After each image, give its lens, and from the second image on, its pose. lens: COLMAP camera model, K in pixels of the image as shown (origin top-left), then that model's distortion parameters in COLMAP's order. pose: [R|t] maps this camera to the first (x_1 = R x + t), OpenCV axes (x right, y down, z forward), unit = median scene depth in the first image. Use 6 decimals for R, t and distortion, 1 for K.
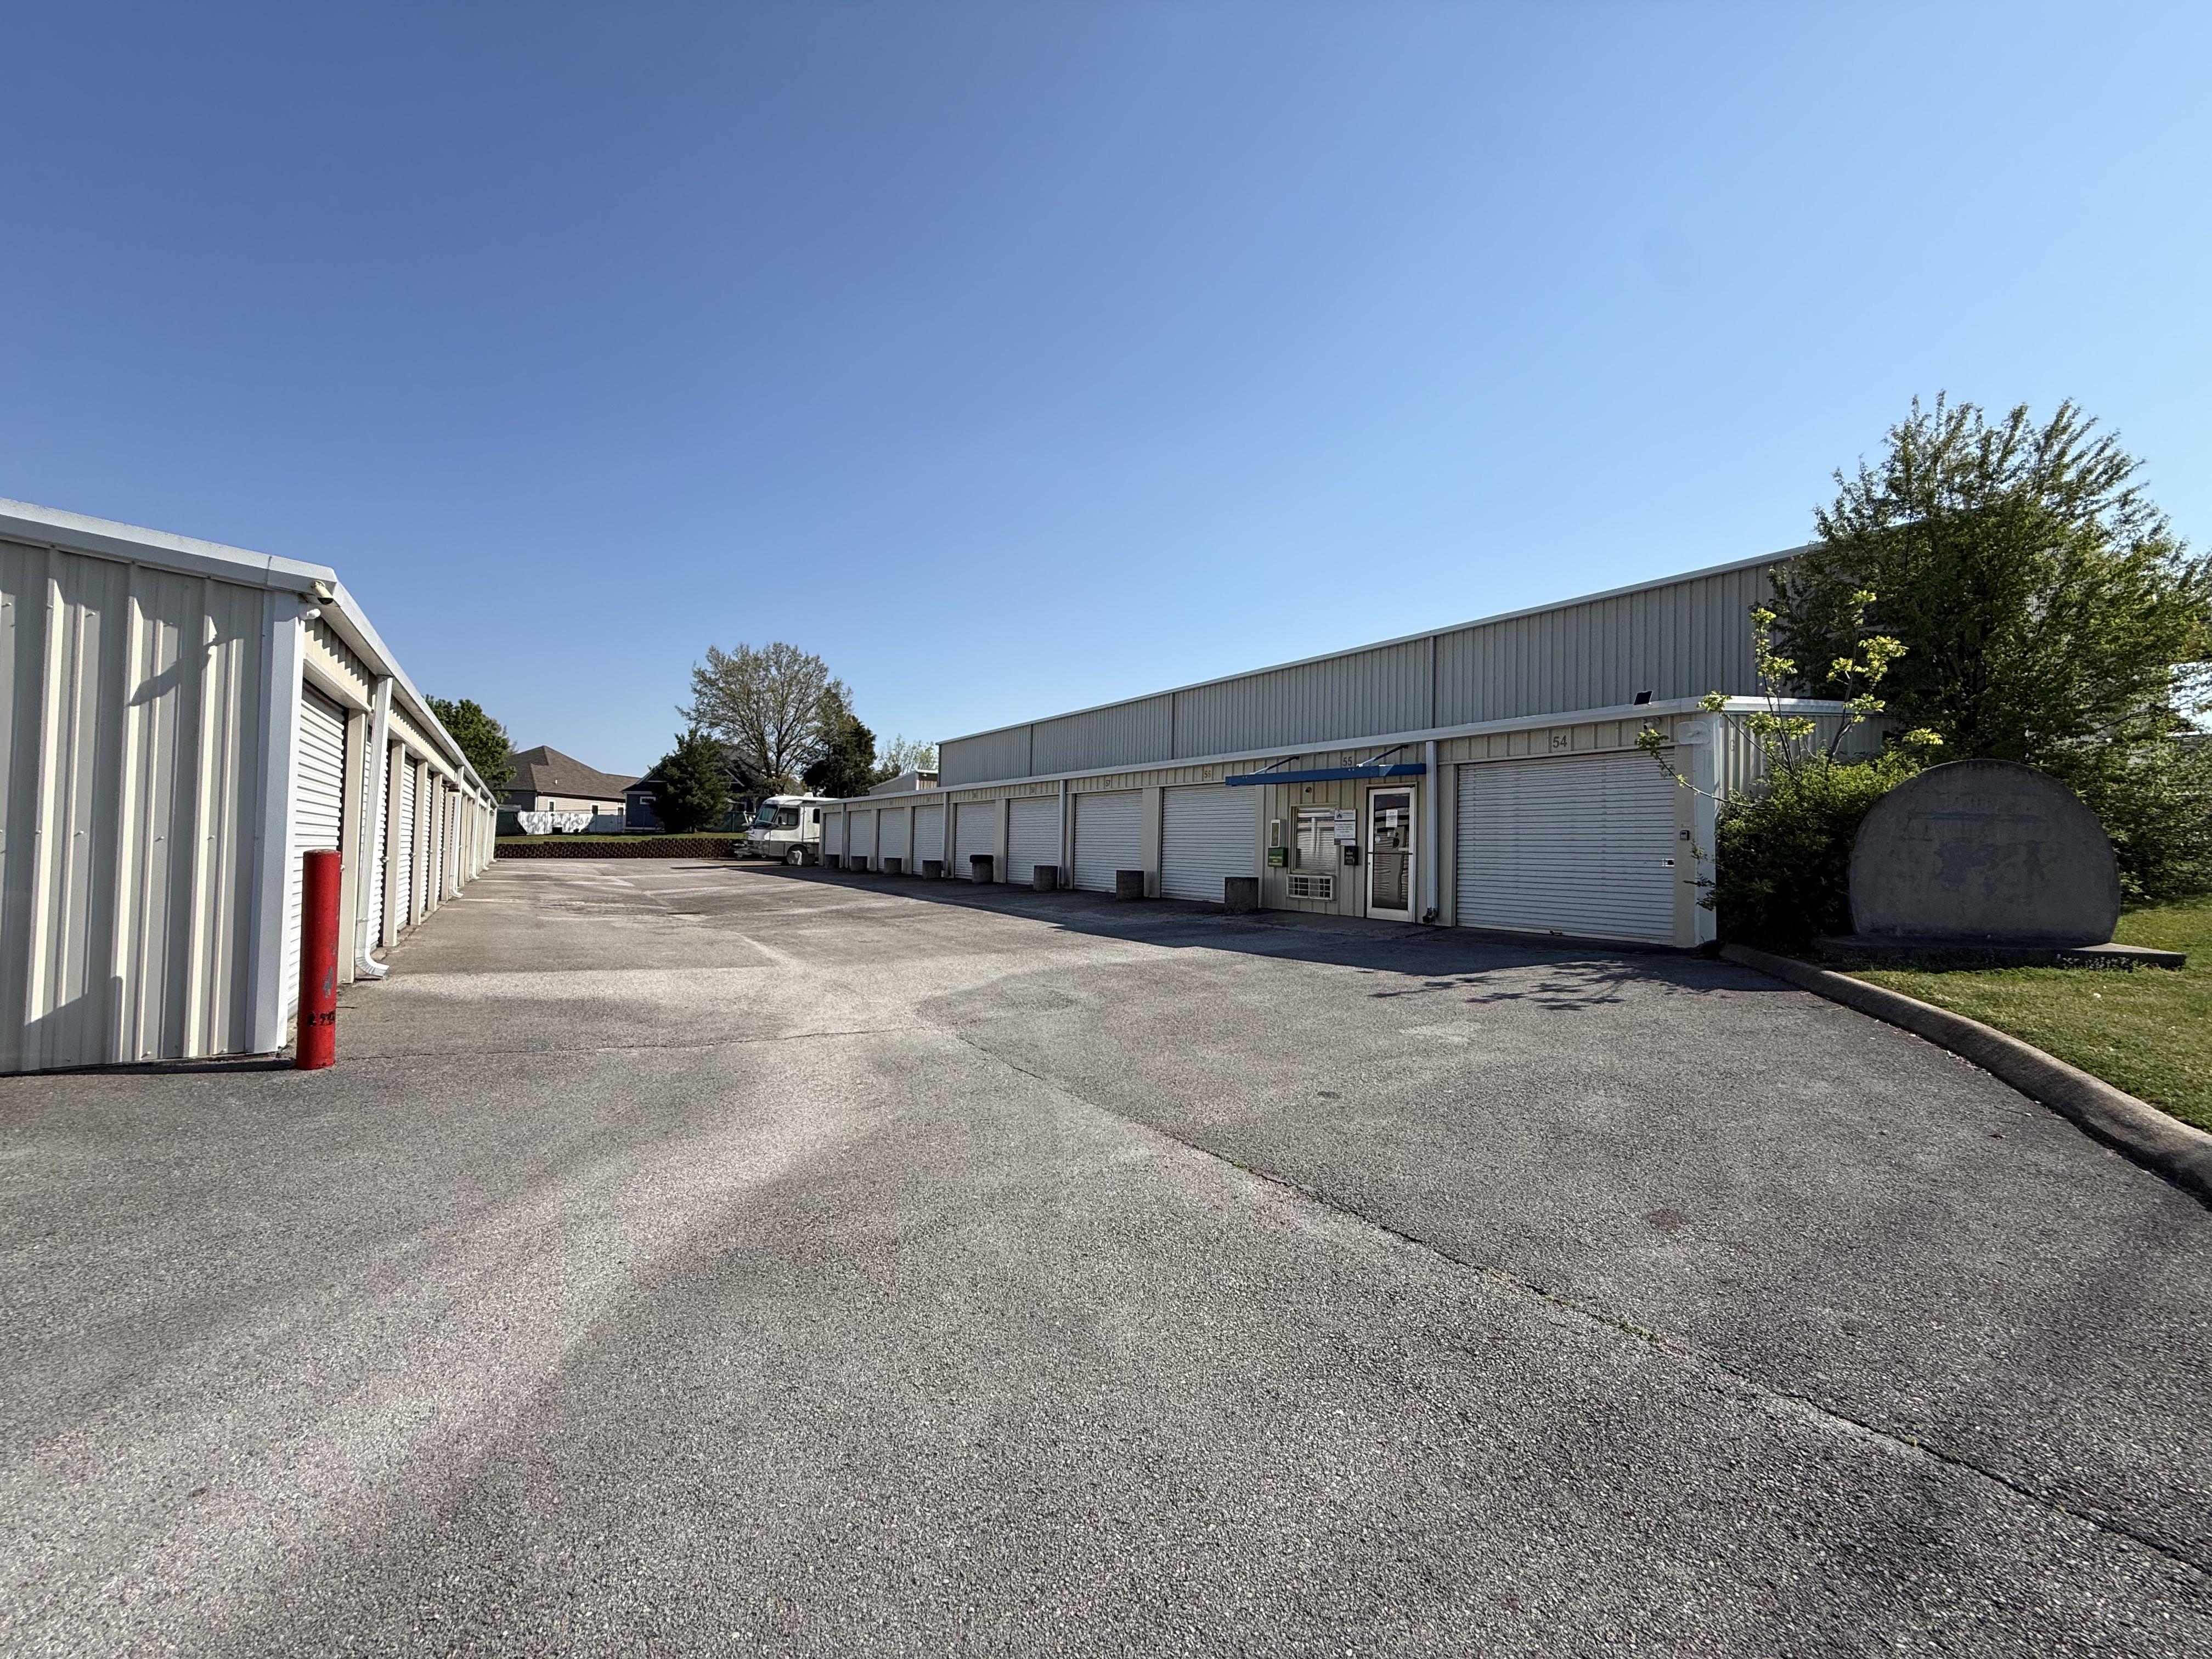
lens RADIAL K [[879.7, 0, 1106.0], [0, 879.7, 829.5], [0, 0, 1]] dist [0.000307, 0.000281]
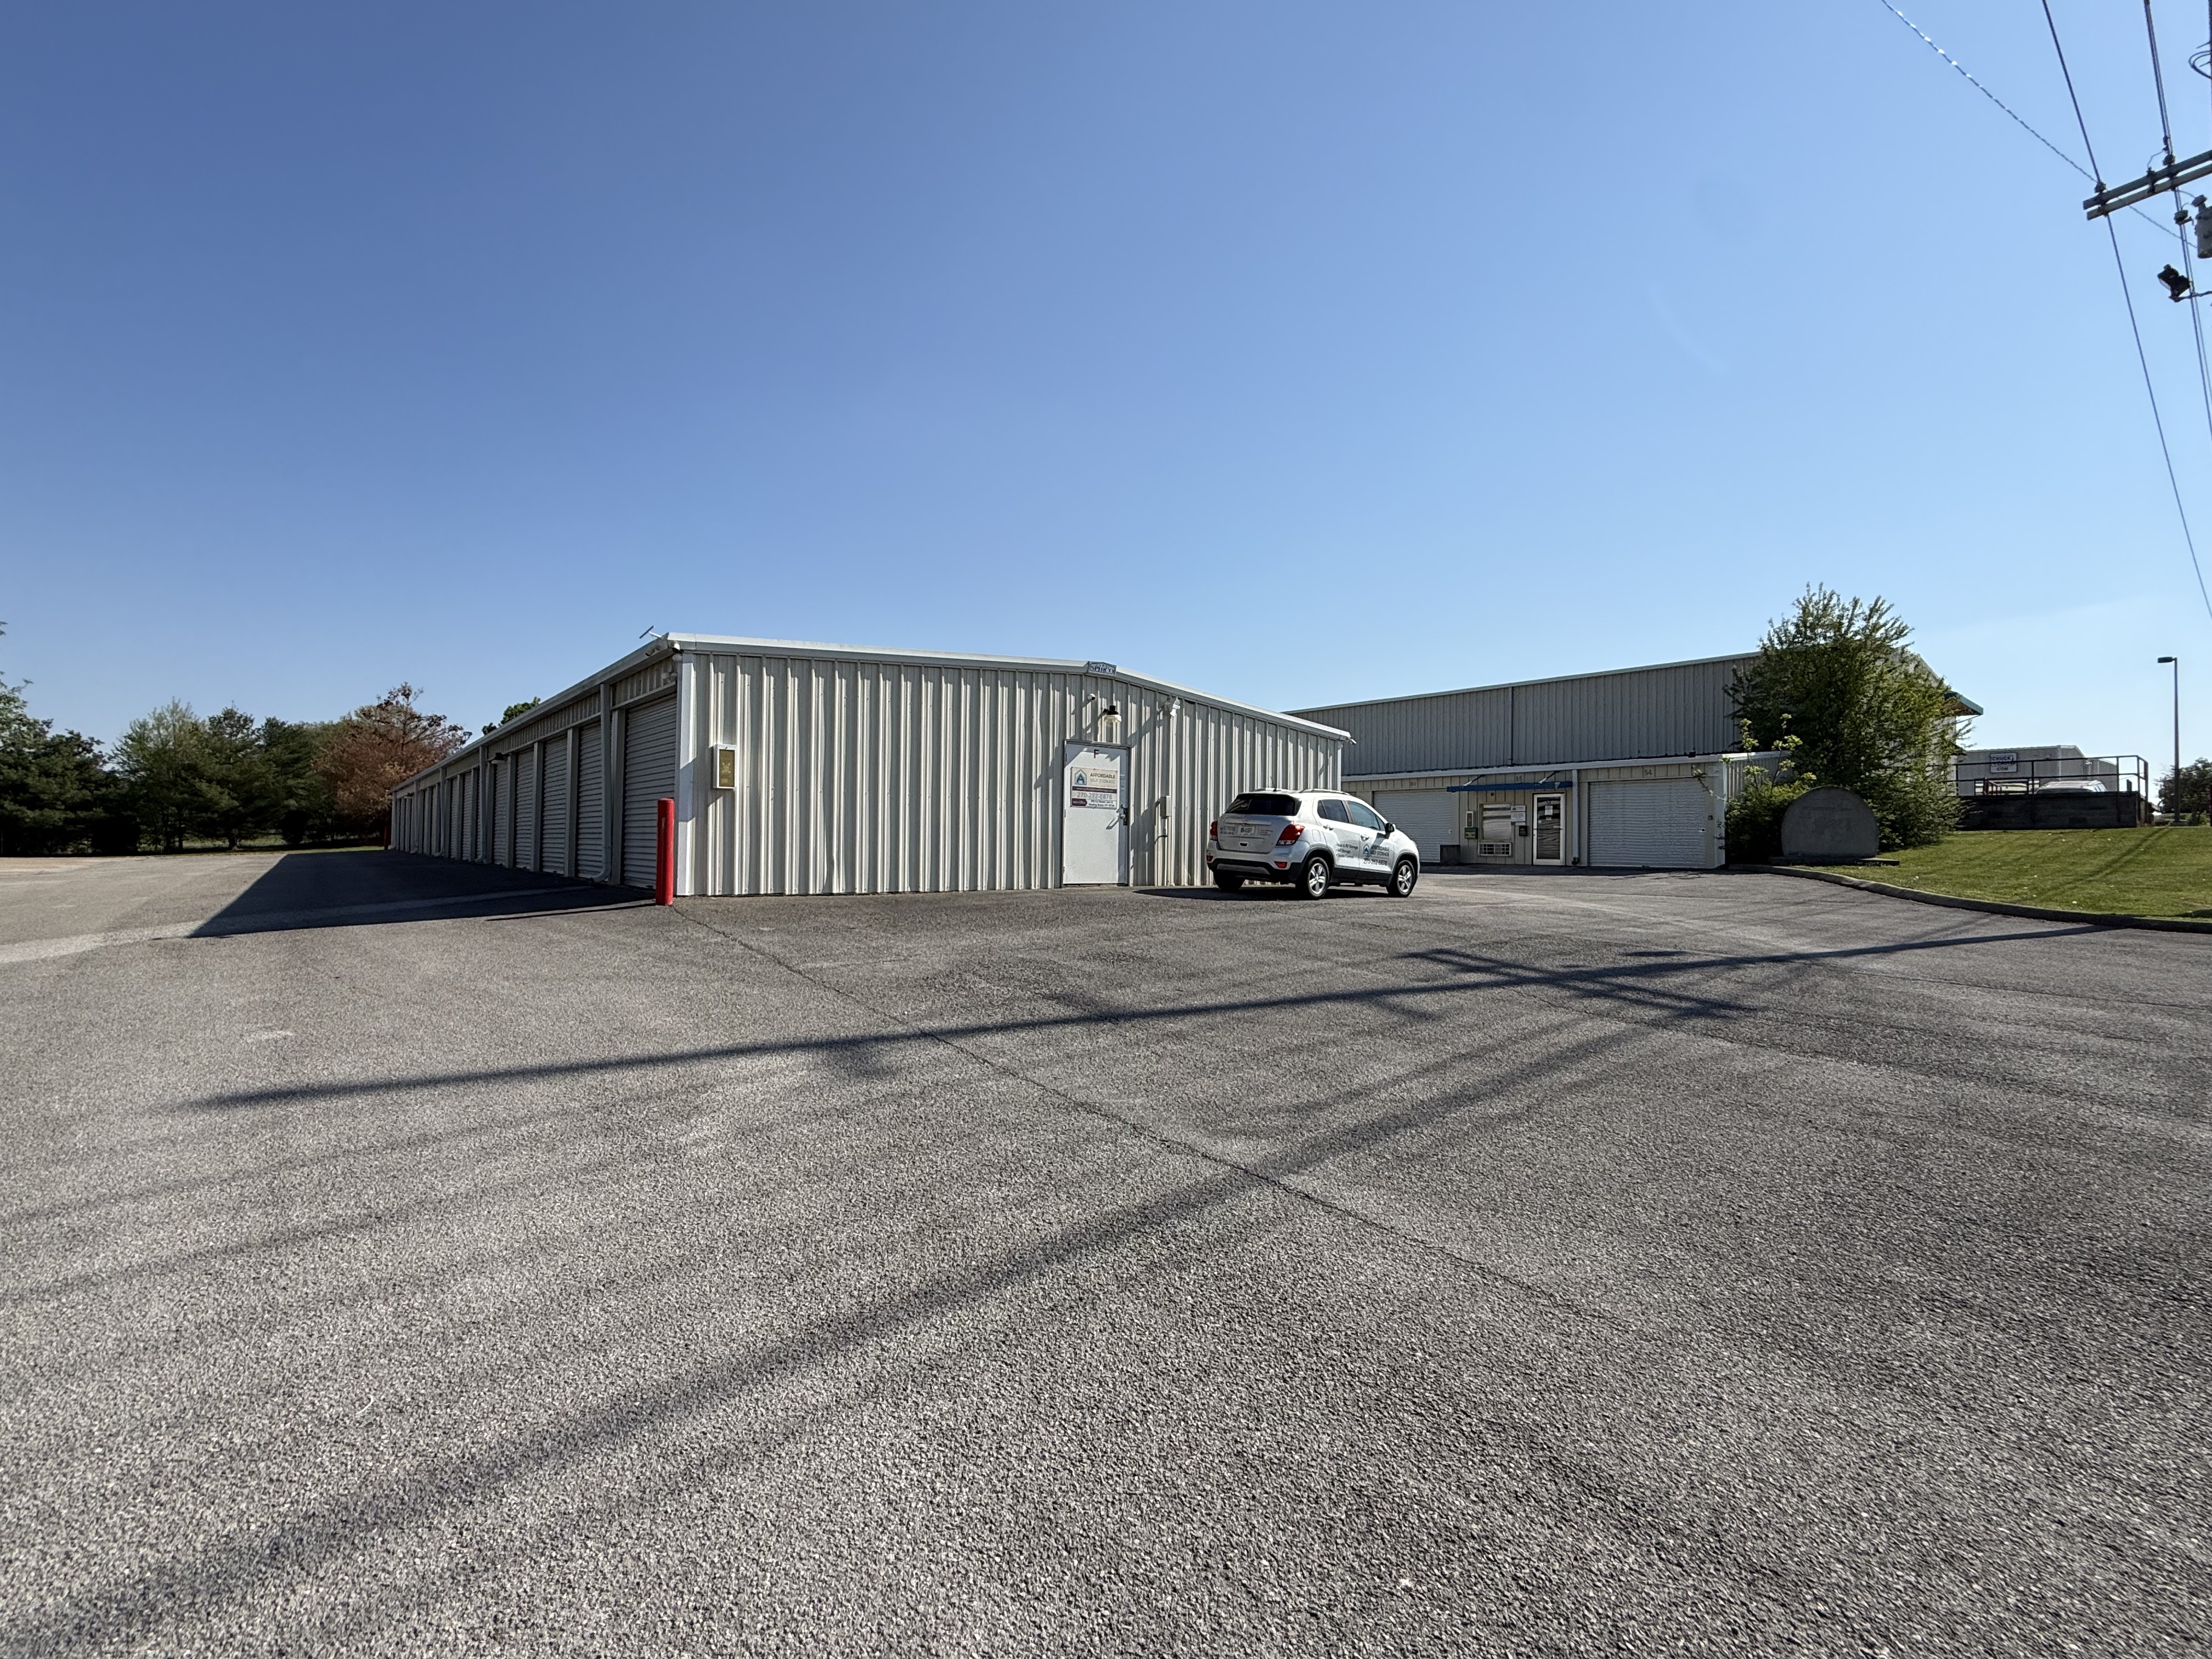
lens RADIAL K [[954.2, 0, 1106.0], [0, 954.2, 829.5], [0, 0, 1]] dist [-0.000294, -0.000187]
pose [[0.994704, -0.006133, 0.102593, -0.715213], [0.005399, 0.999958, 0.007429, 0.006855], [-0.102634, -0.006835, 0.994696, -0.798411]]
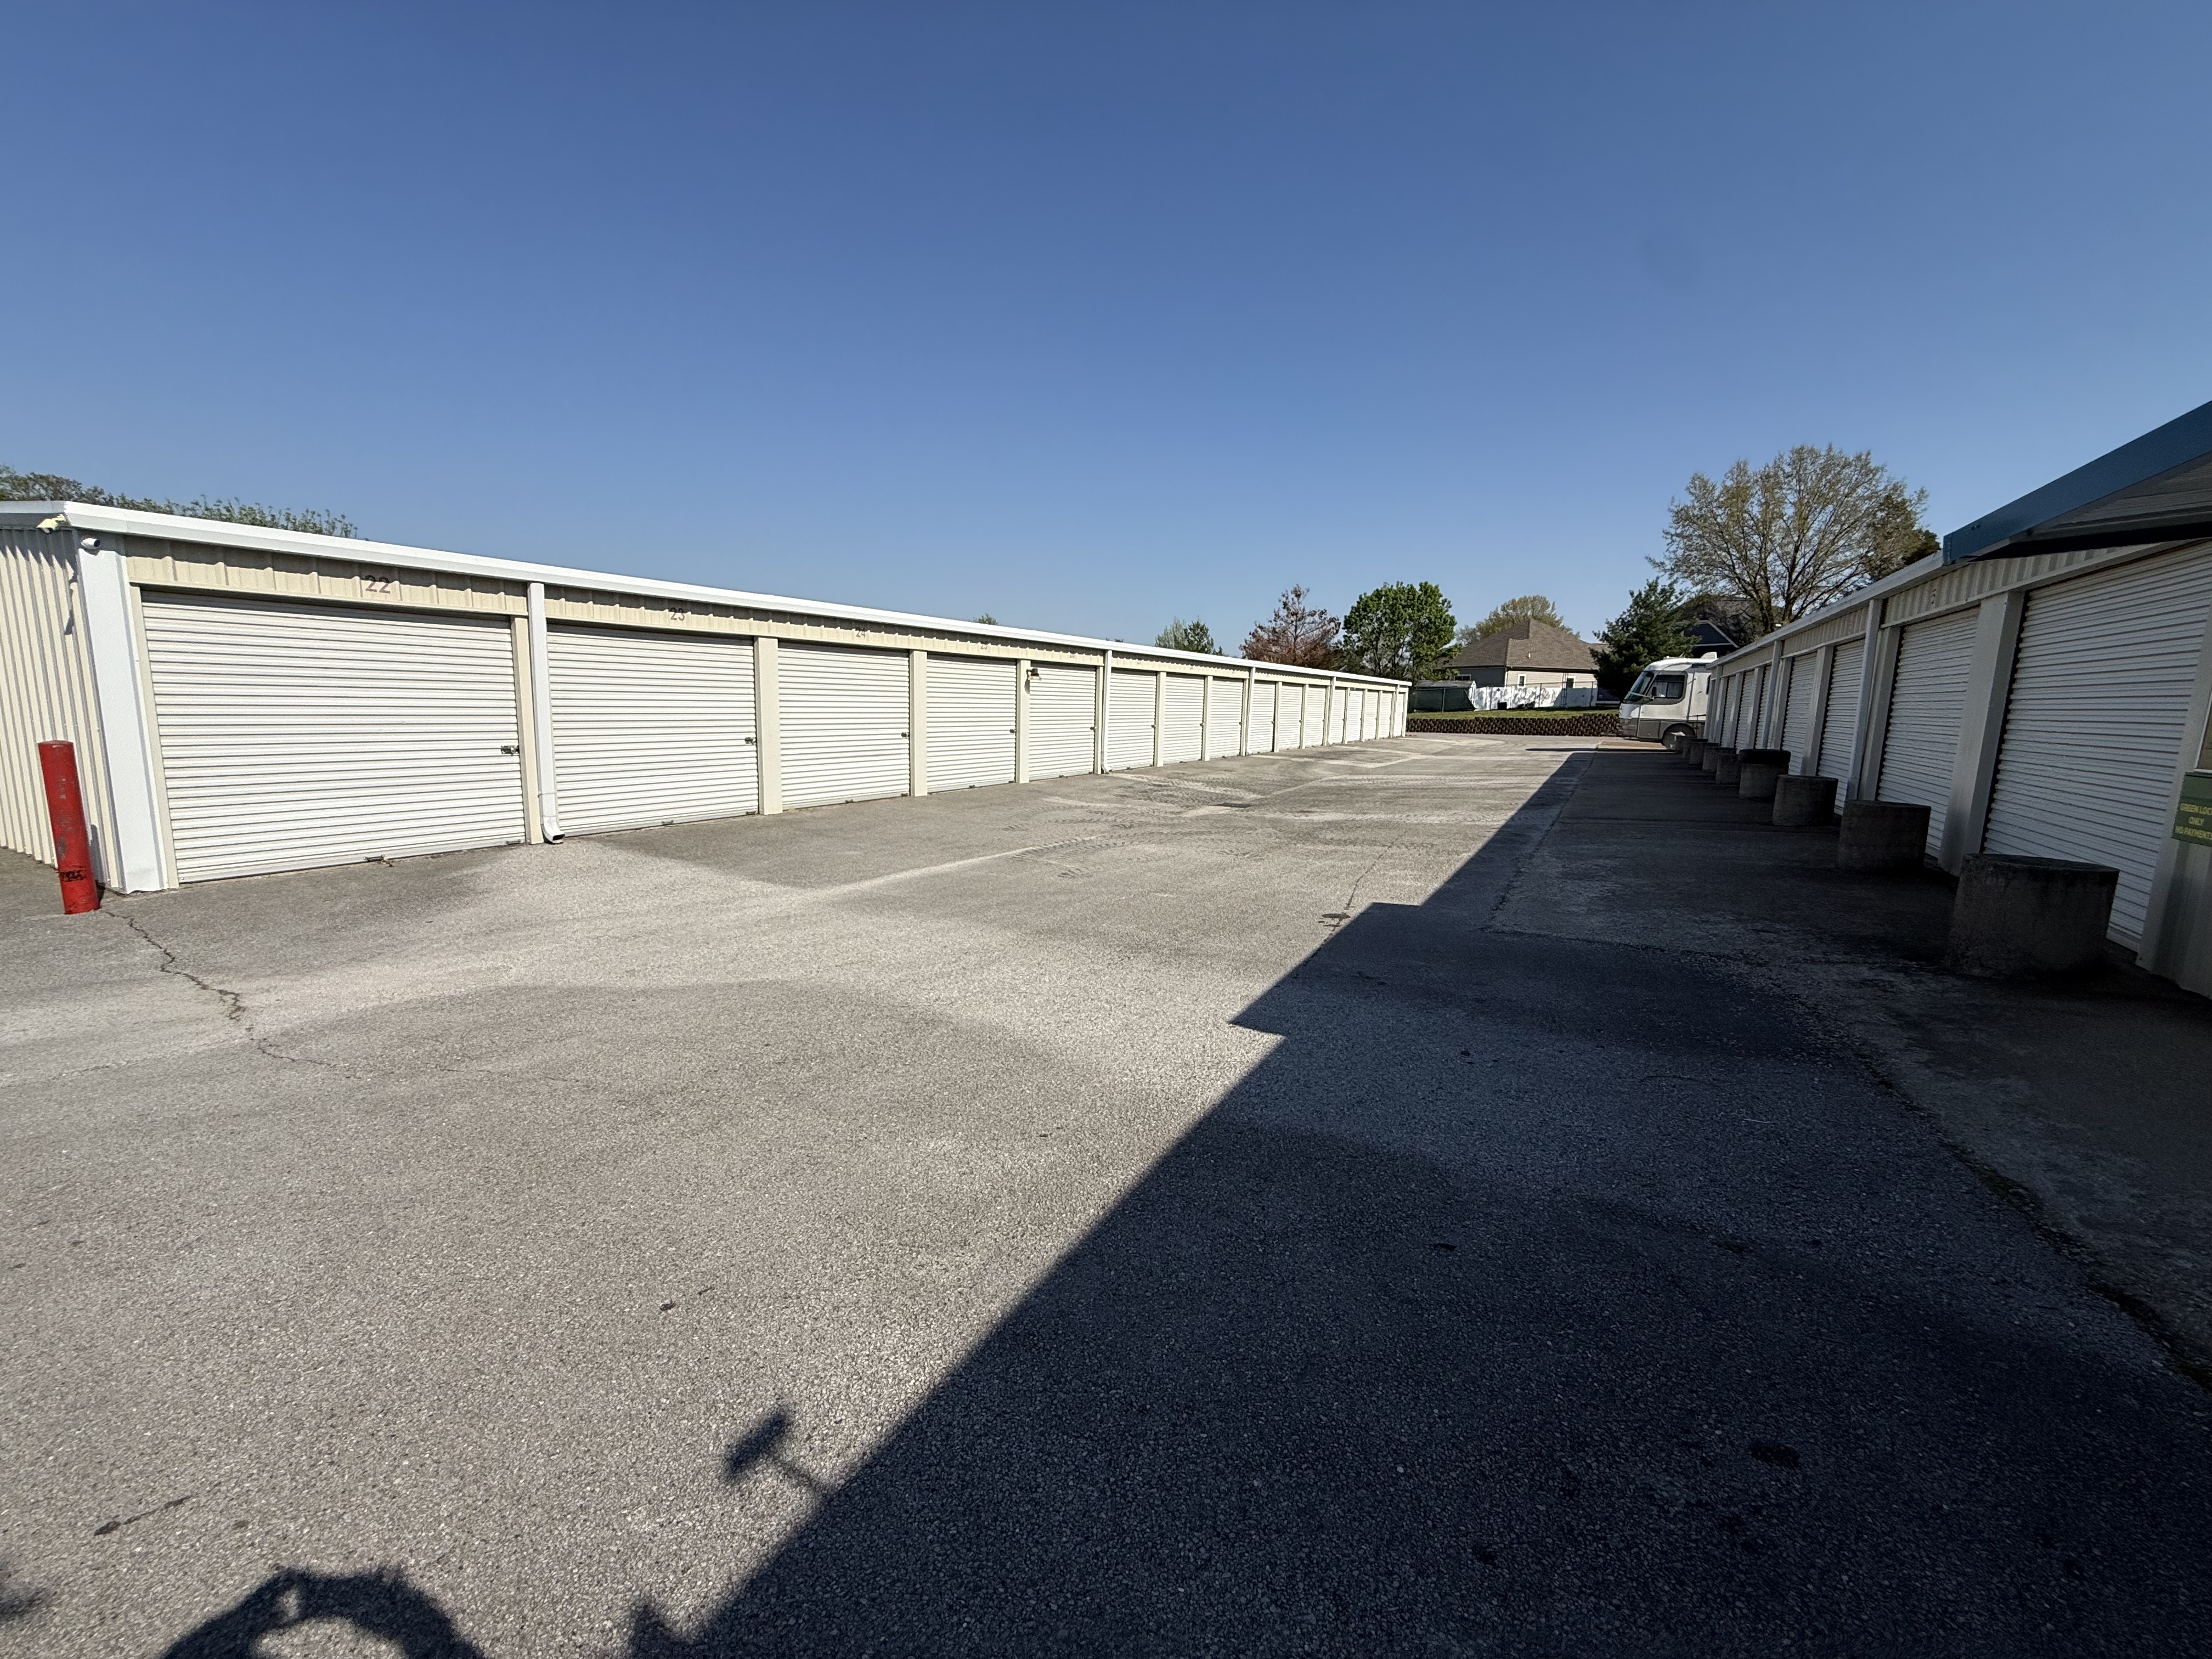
lens RADIAL K [[879.7, 0, 1106.0], [0, 879.7, 829.5], [0, 0, 1]] dist [0.000307, 0.000281]
pose [[0.437696, 0.120450, -0.891019, 0.288021], [0.007685, 0.990449, 0.137666, -0.001861], [0.899090, -0.067103, 0.432590, 0.555566]]
